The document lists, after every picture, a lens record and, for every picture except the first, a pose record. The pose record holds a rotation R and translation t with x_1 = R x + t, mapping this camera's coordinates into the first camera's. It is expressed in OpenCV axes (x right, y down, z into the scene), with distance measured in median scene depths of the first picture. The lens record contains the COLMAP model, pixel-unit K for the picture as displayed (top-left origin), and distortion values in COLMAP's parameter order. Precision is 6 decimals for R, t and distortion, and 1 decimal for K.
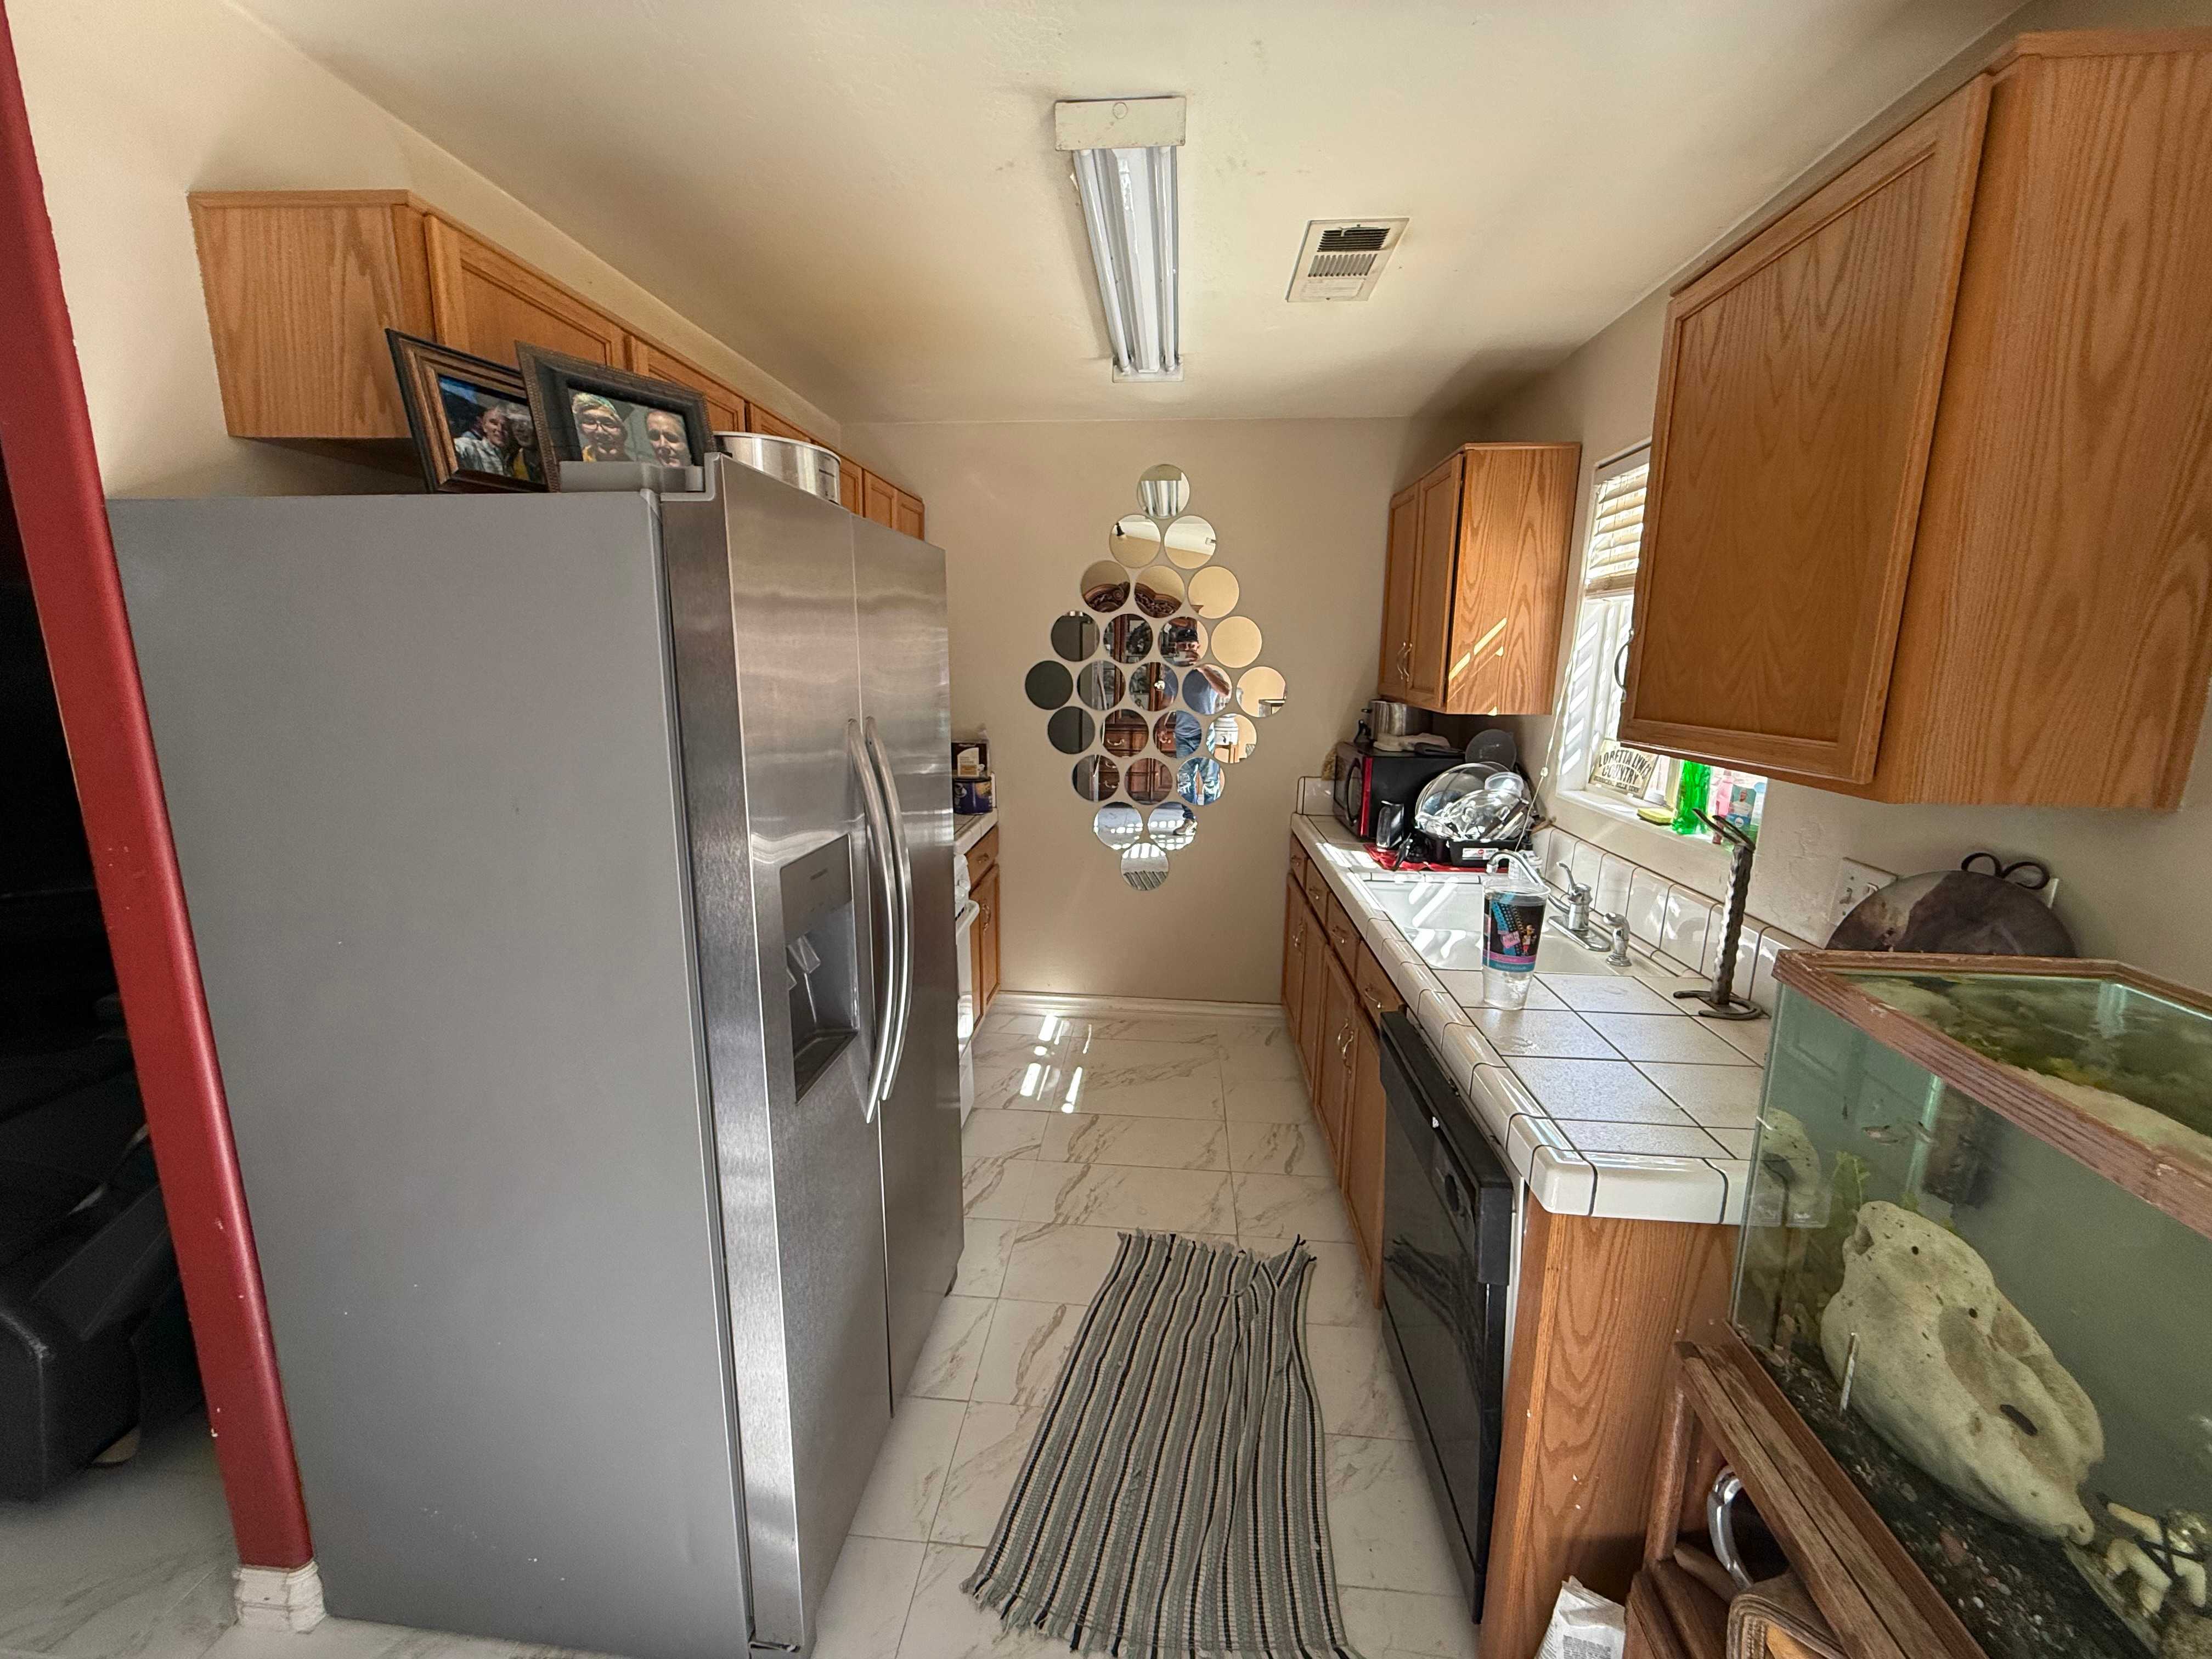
lens RADIAL K [[881.1, 0, 1102.8], [0, 881.1, 823.7], [0, 0, 1]] dist [-0.001576, 0.000648]
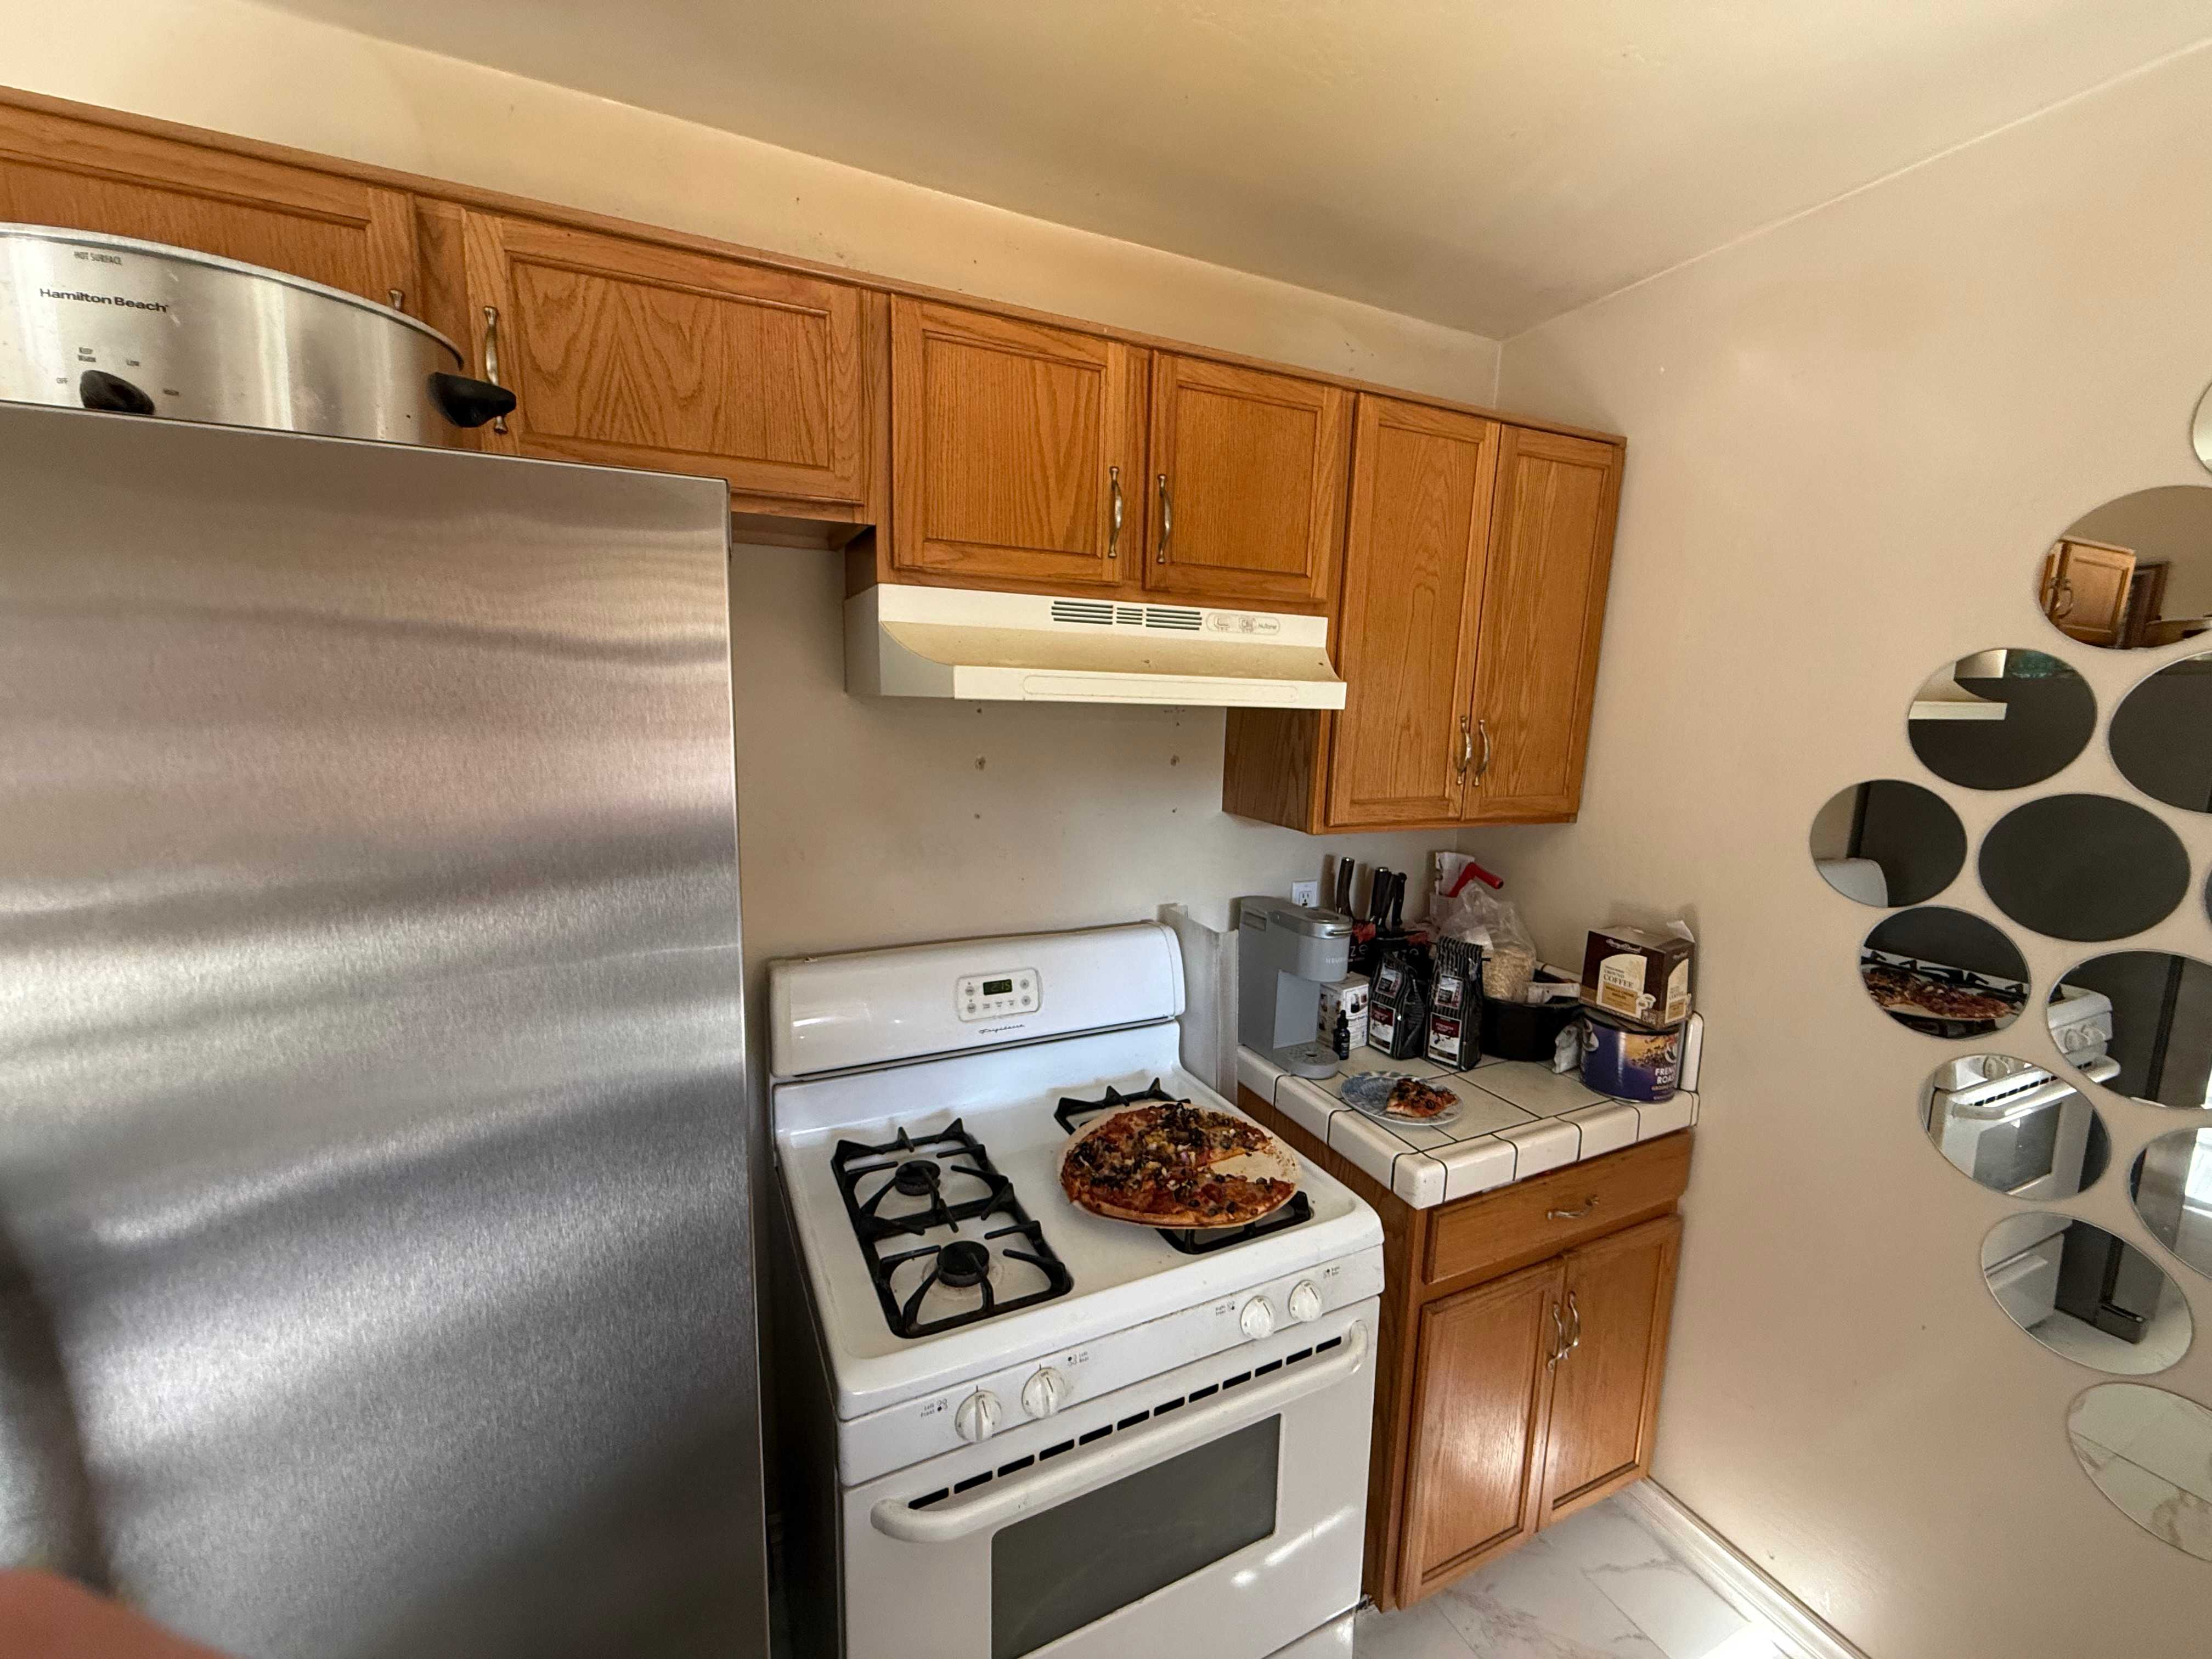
lens RADIAL K [[881.1, 0, 1105.4], [0, 881.1, 830.3], [0, 0, 1]] dist [-0.001576, 0.000648]
pose [[0.492905, 0.129393, -0.860408, 0.102668], [-0.184194, 0.981985, 0.042157, -0.117894], [0.850363, 0.137702, 0.507859, 0.520977]]
